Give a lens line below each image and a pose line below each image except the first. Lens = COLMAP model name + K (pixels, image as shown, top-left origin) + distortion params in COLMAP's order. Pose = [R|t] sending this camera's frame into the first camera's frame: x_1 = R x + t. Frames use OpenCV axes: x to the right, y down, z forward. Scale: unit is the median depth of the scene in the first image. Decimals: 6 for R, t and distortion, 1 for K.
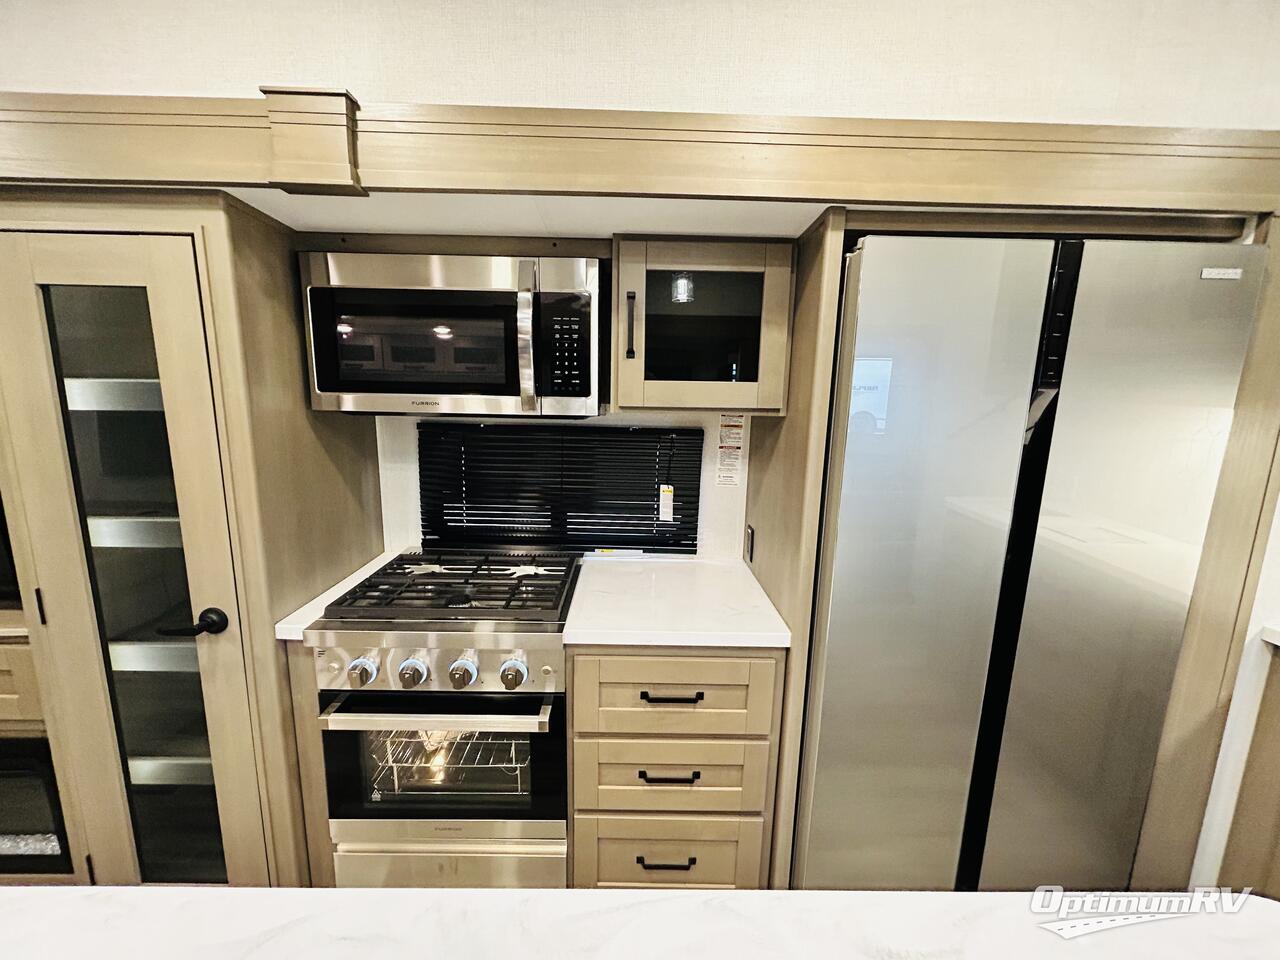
lens RADIAL K [[524.0, 0, 638.1], [0, 524.0, 481.6], [0, 0, 1]] dist [0.000186, -0.000184]
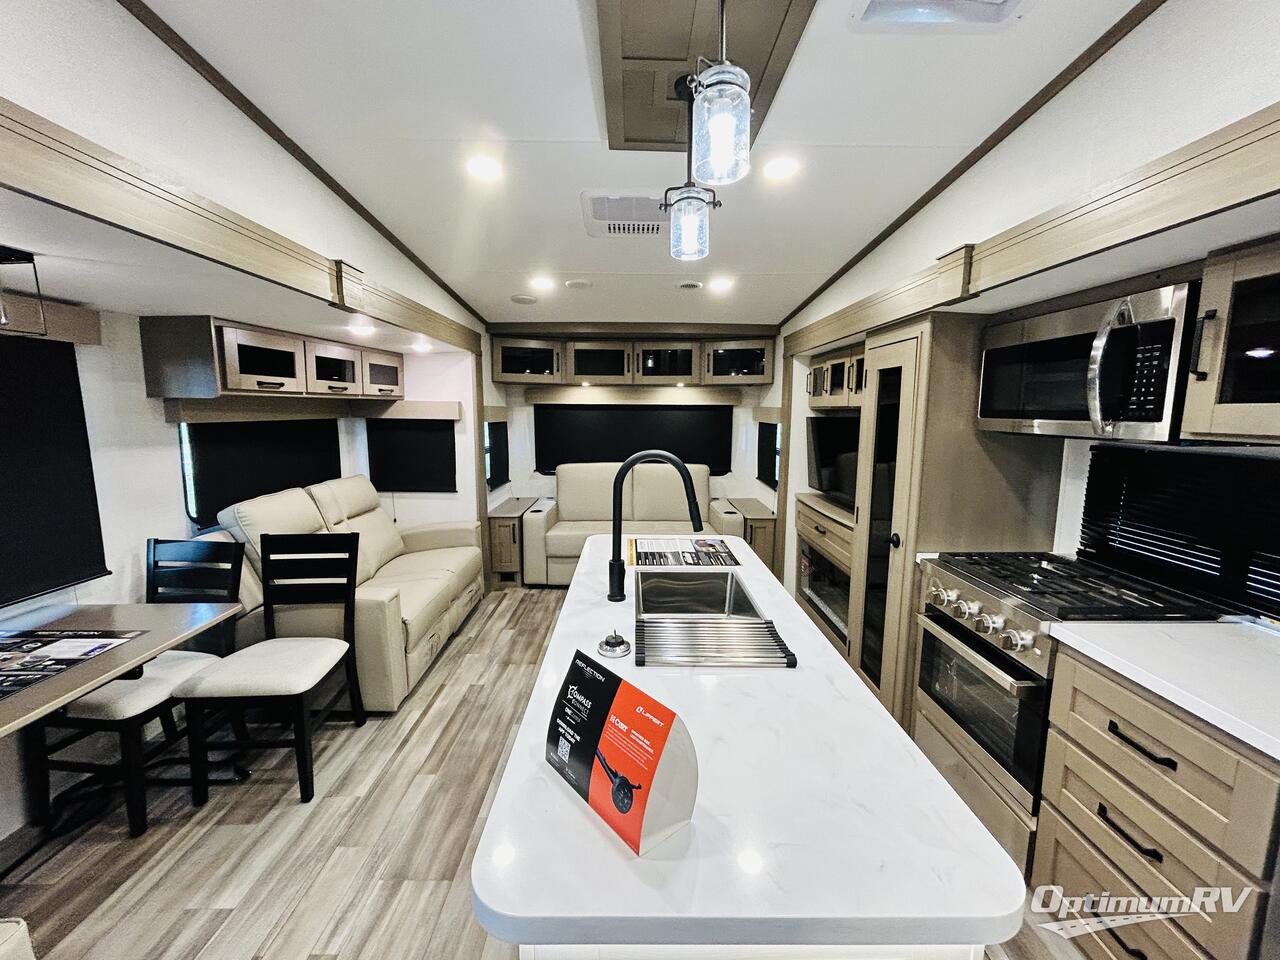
lens RADIAL K [[524.0, 0, 638.1], [0, 524.0, 481.6], [0, 0, 1]] dist [0.000186, -0.000184]
pose [[-0.006887, 0.118353, -0.992948, 0.927445], [-0.180931, 0.976435, 0.117640, 0.010812], [0.983472, 0.180465, 0.014689, 0.036025]]
